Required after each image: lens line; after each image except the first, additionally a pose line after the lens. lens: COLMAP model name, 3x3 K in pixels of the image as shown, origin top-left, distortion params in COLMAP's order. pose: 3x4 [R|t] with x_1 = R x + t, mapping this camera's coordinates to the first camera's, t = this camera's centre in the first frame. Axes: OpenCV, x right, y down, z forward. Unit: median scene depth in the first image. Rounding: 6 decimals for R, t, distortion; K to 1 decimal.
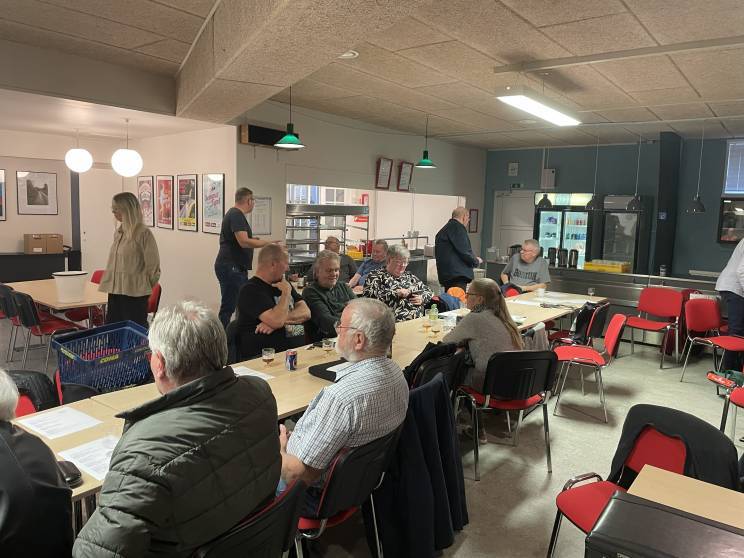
lens RADIAL K [[564.1, 0, 371.7], [0, 564.1, 269.8], [0, 0, 1]] dist [0.104239, -0.138888]
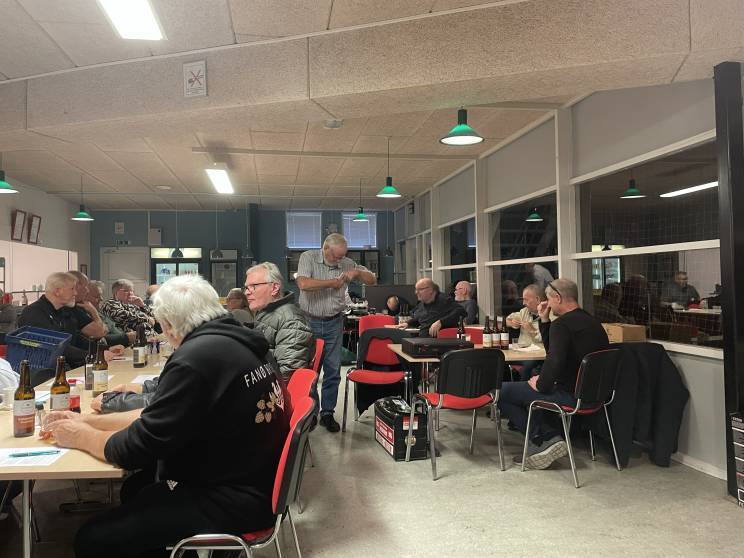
lens RADIAL K [[564.1, 0, 371.7], [0, 564.1, 269.8], [0, 0, 1]] dist [0.104239, -0.138888]
pose [[0.691060, -0.026590, 0.722308, -0.282518], [0.113643, 0.990891, -0.072249, 0.050309], [-0.713808, 0.132013, 0.687787, -0.124361]]
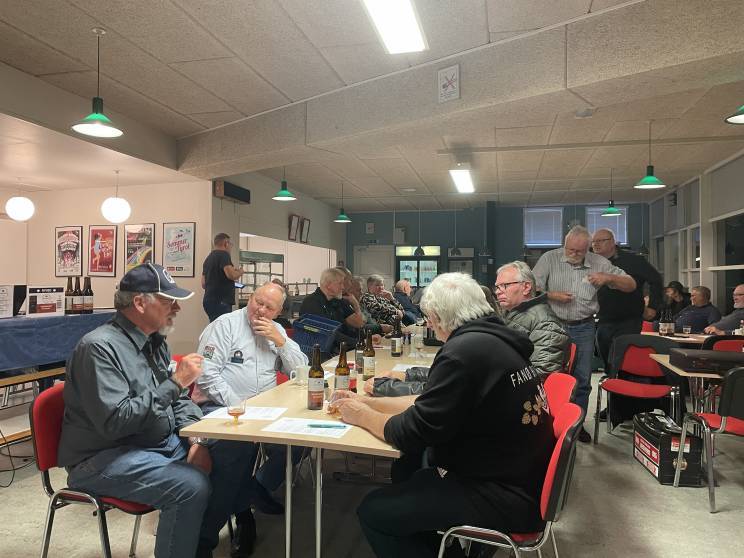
lens RADIAL K [[564.1, 0, 371.7], [0, 564.1, 269.8], [0, 0, 1]] dist [0.104239, -0.138888]
pose [[0.919092, -0.017435, 0.393658, -0.293099], [0.063415, 0.992543, -0.104098, 0.048600], [-0.388907, 0.120640, 0.913344, -0.117485]]
